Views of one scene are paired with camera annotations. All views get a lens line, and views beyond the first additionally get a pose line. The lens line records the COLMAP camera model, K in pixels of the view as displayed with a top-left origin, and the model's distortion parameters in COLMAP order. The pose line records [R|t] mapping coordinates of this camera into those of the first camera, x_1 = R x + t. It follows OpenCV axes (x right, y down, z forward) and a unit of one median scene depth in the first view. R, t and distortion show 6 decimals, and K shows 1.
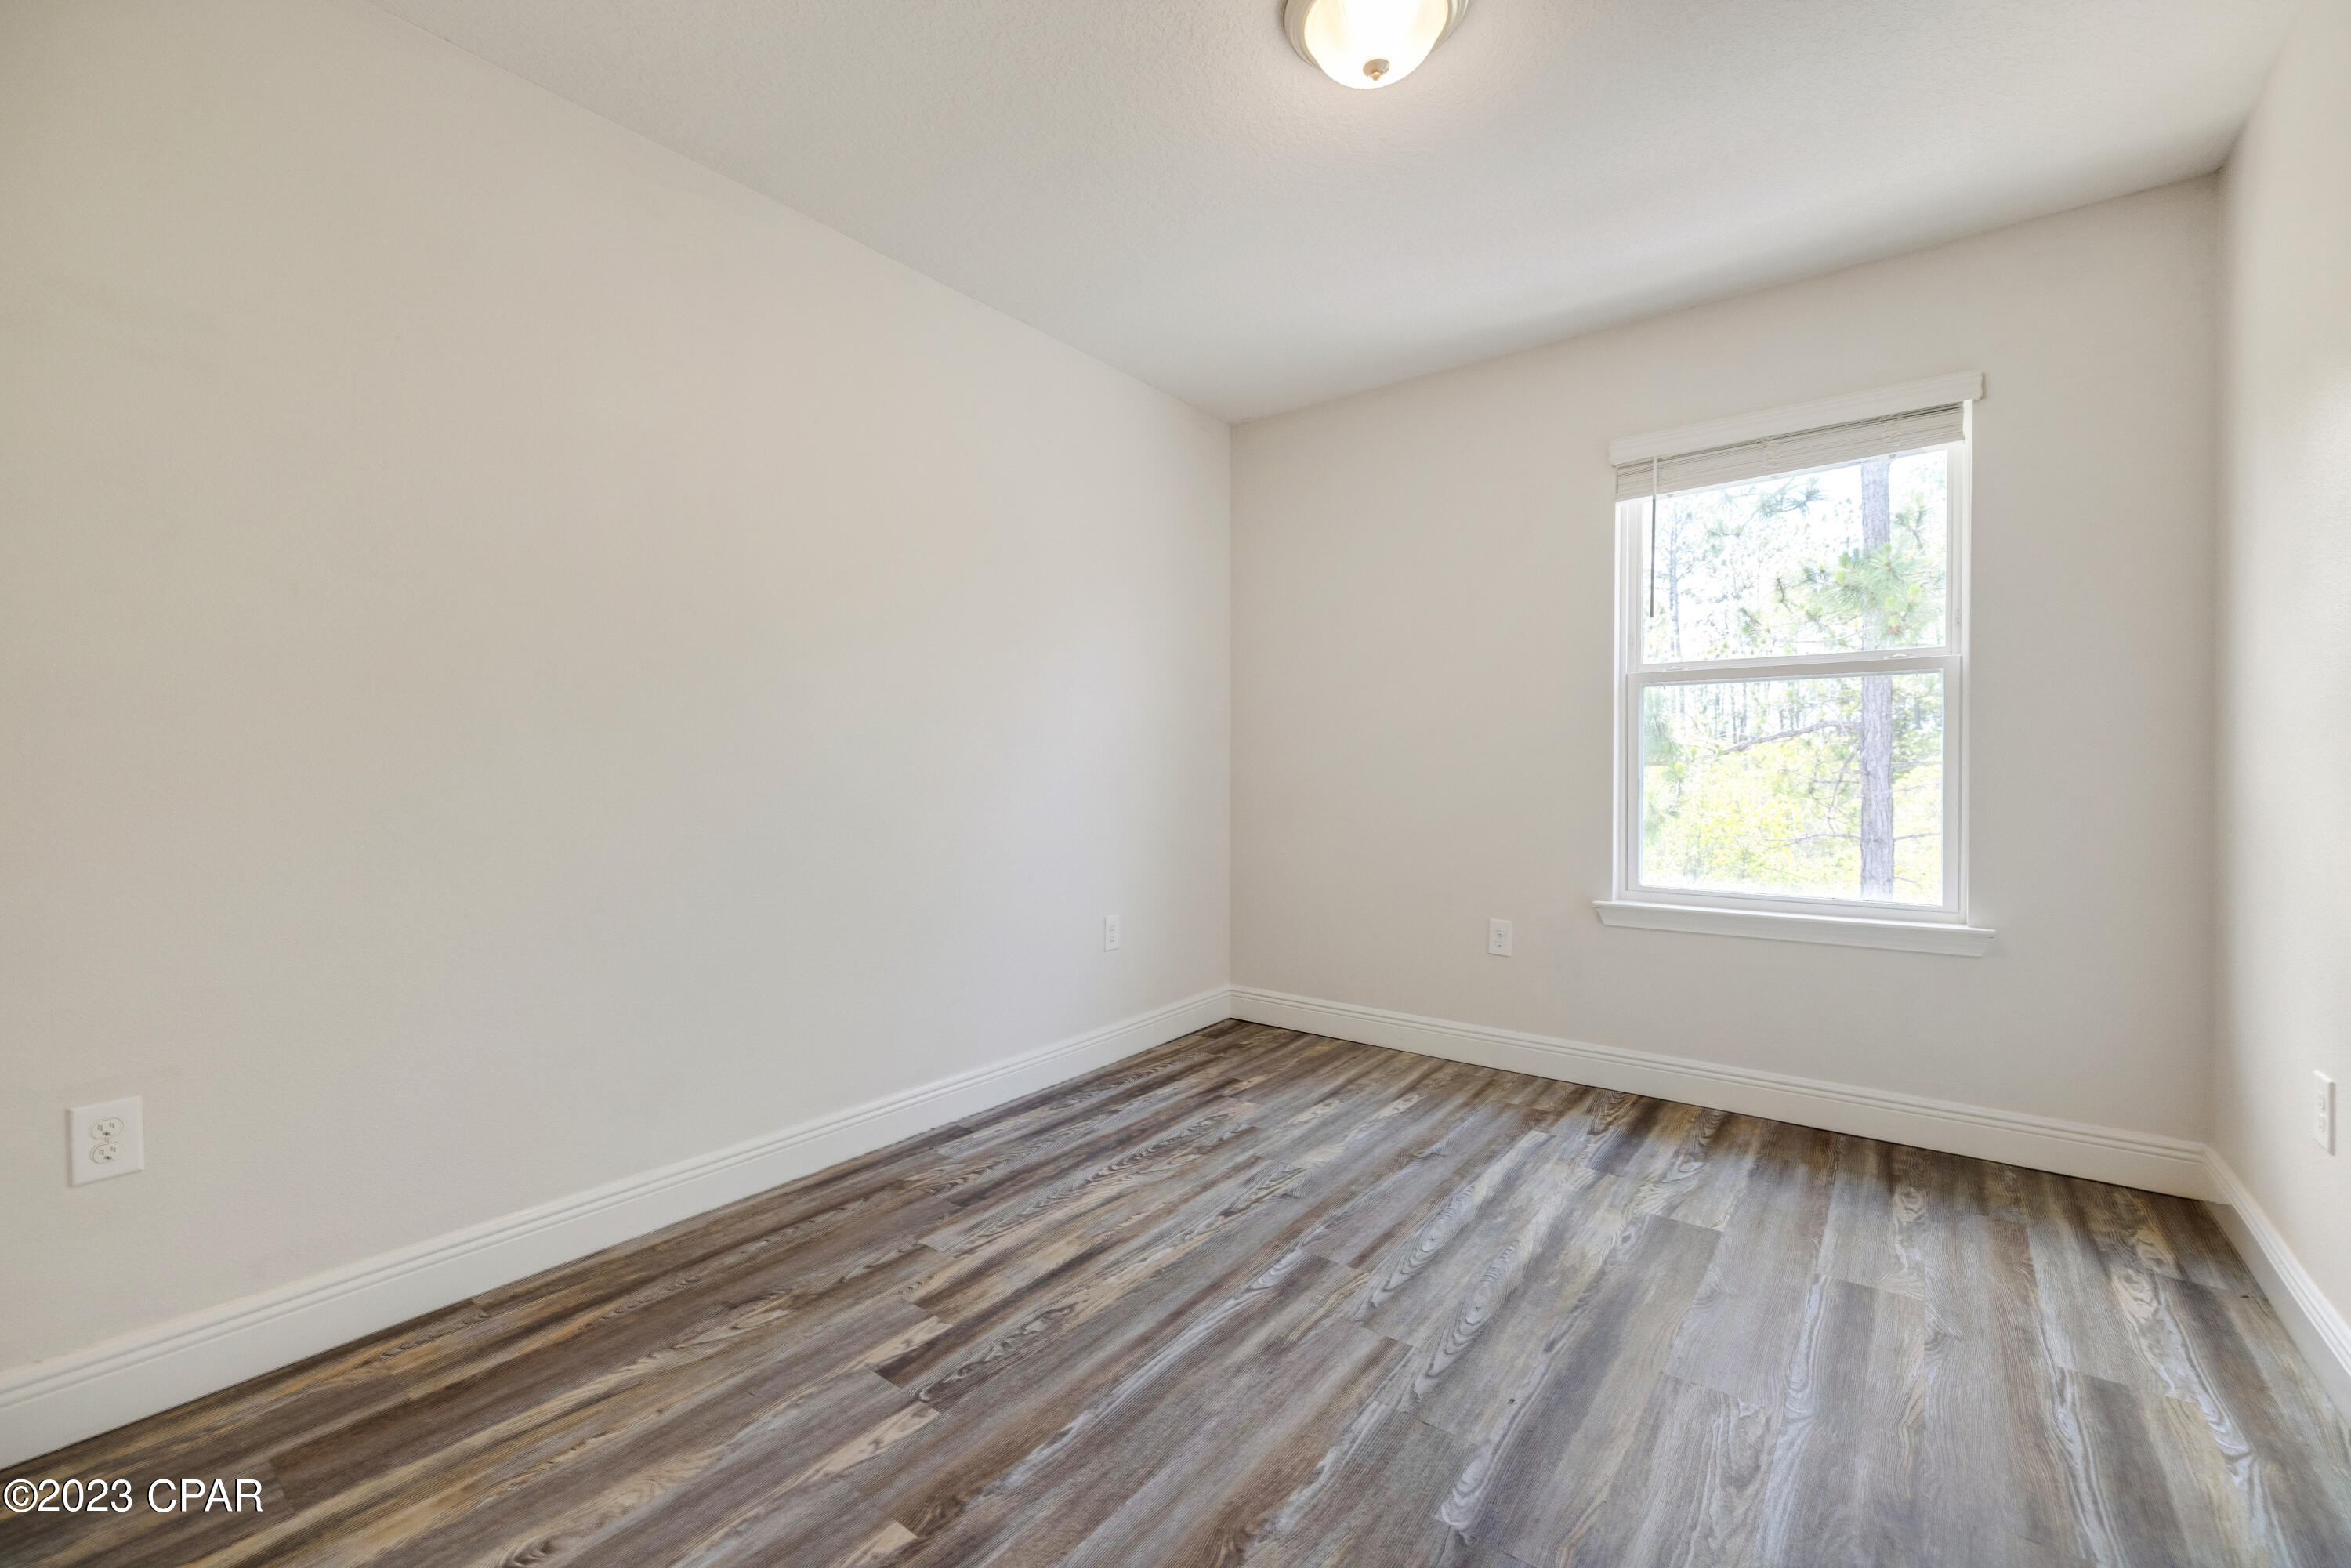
lens RADIAL K [[983.8, 0, 1166.6], [0, 983.8, 776.3], [0, 0, 1]] dist [-0.000539, -0.000298]
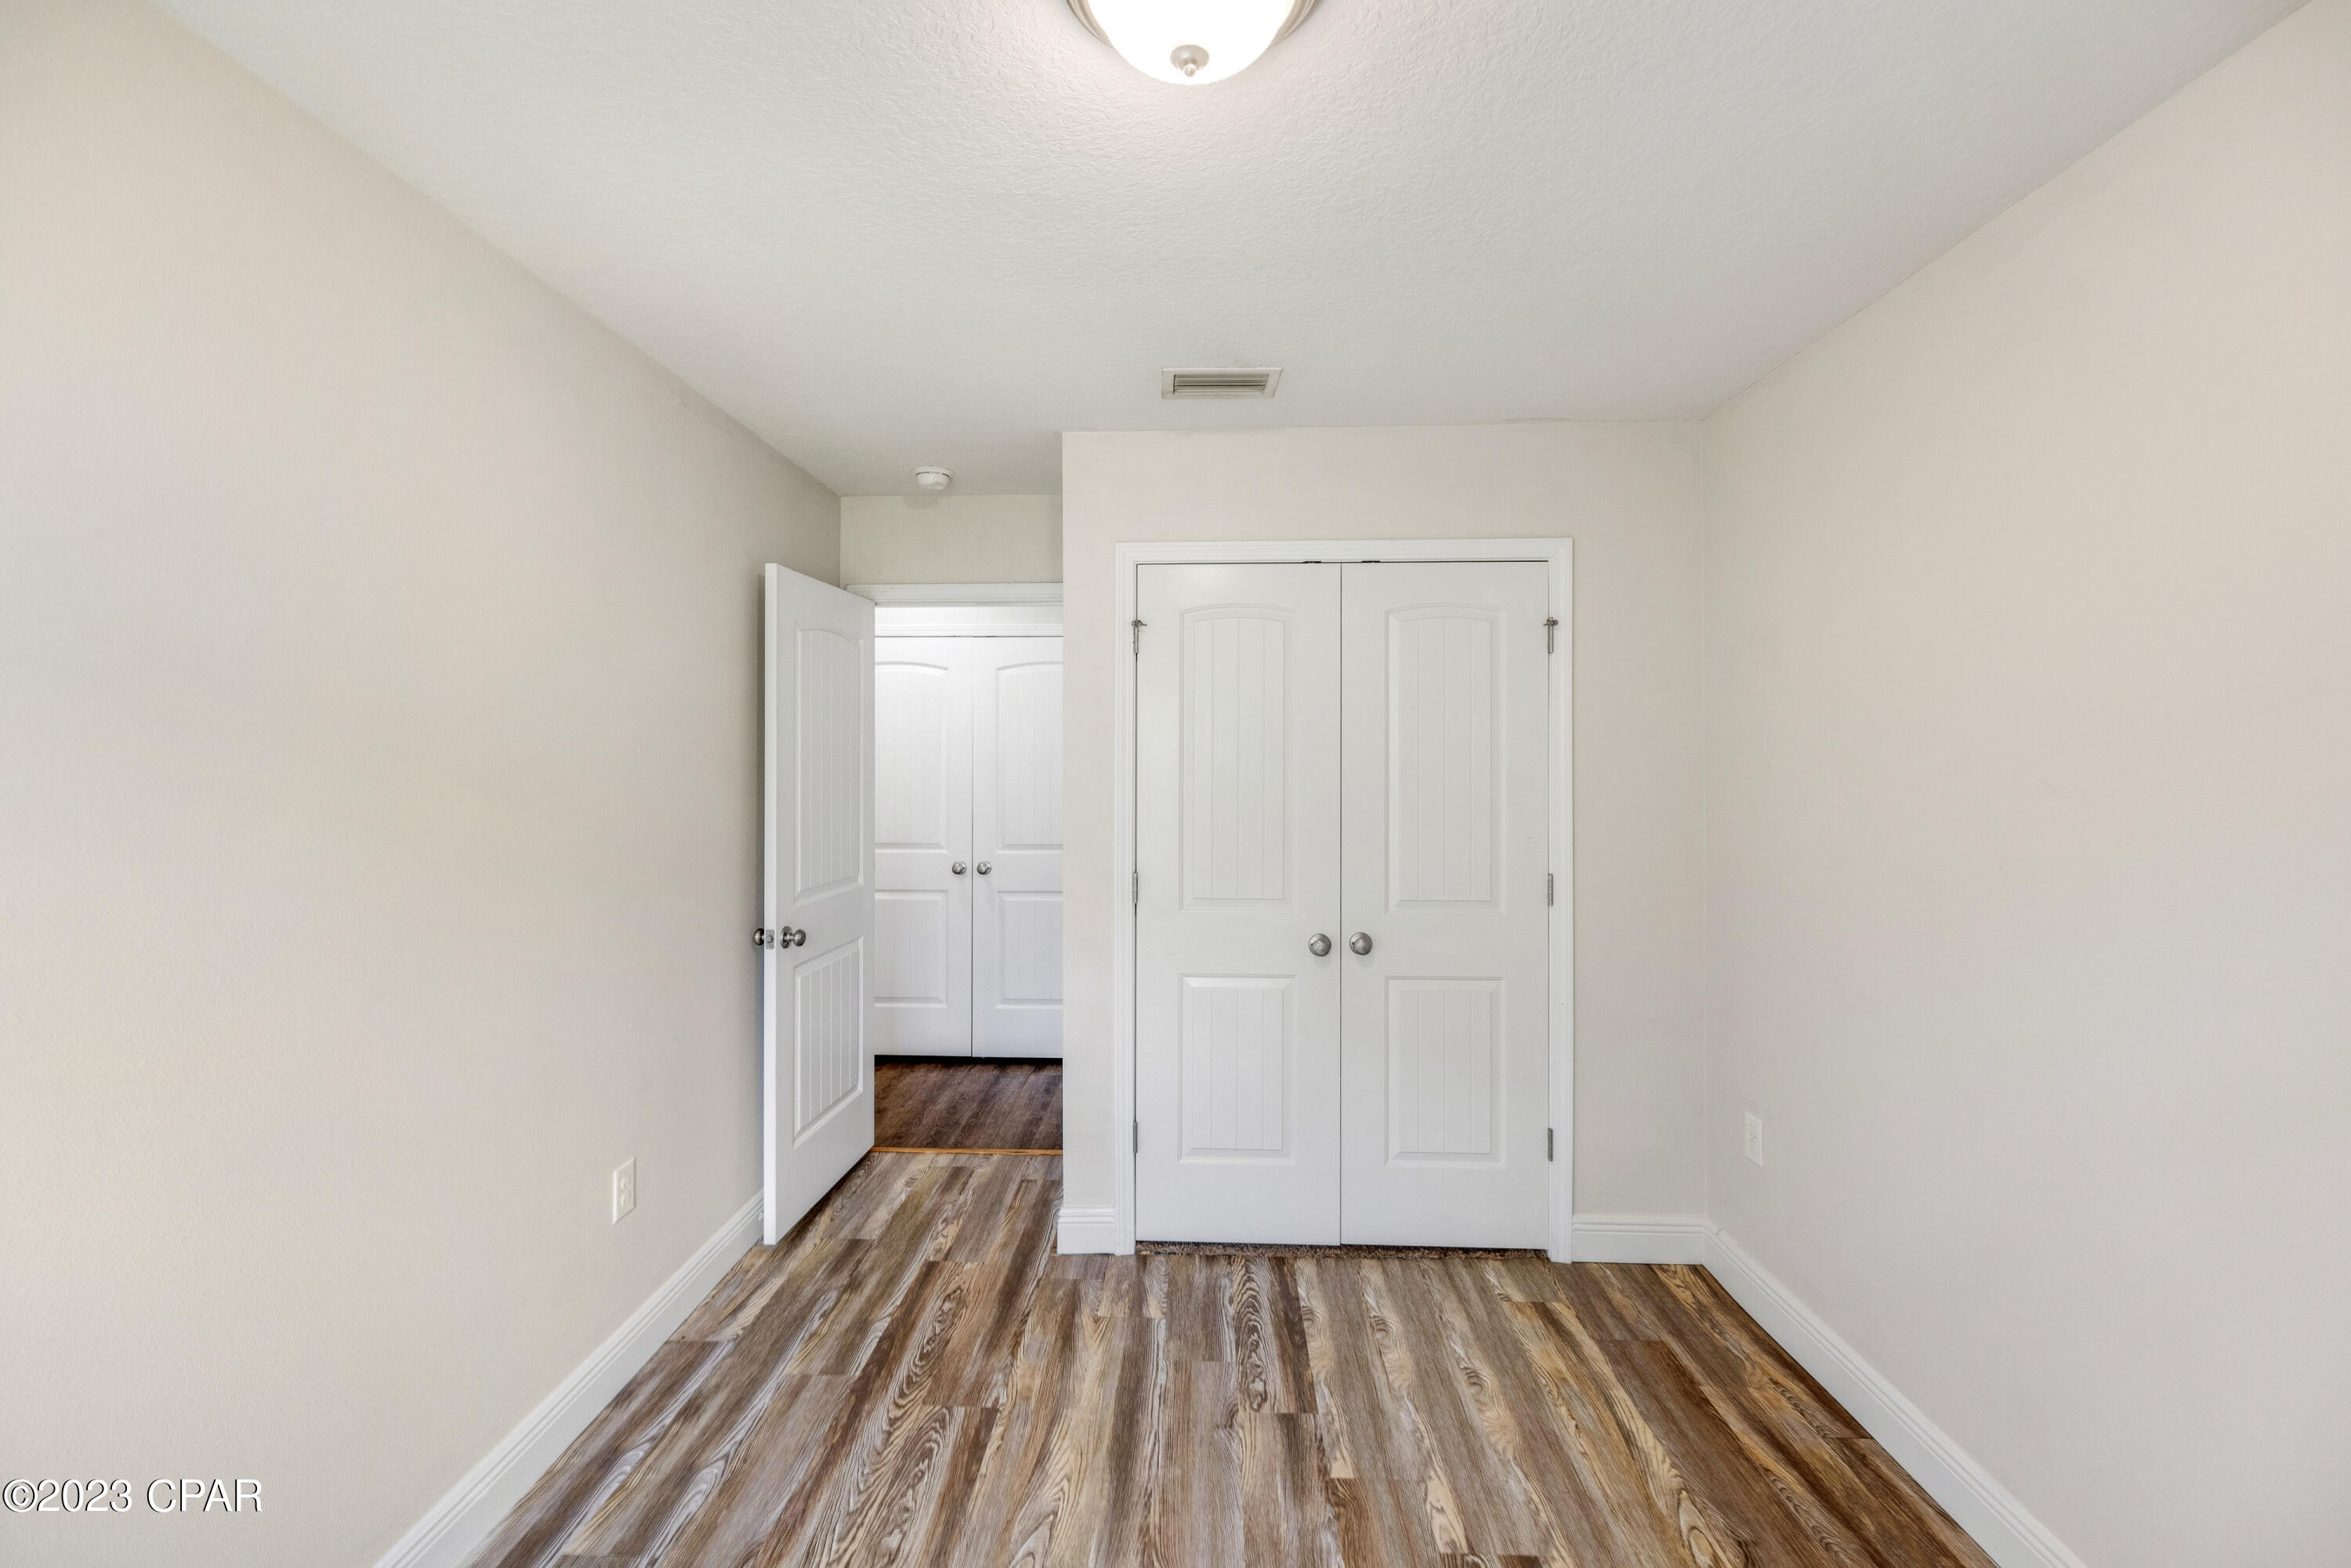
lens RADIAL K [[983.8, 0, 1166.6], [0, 983.8, 776.3], [0, 0, 1]] dist [-0.000539, -0.000298]
pose [[-0.813494, 0.009742, -0.581491, 0.670159], [-0.005619, 0.999681, 0.024610, -0.272472], [0.581545, 0.023287, -0.813181, 1.693523]]
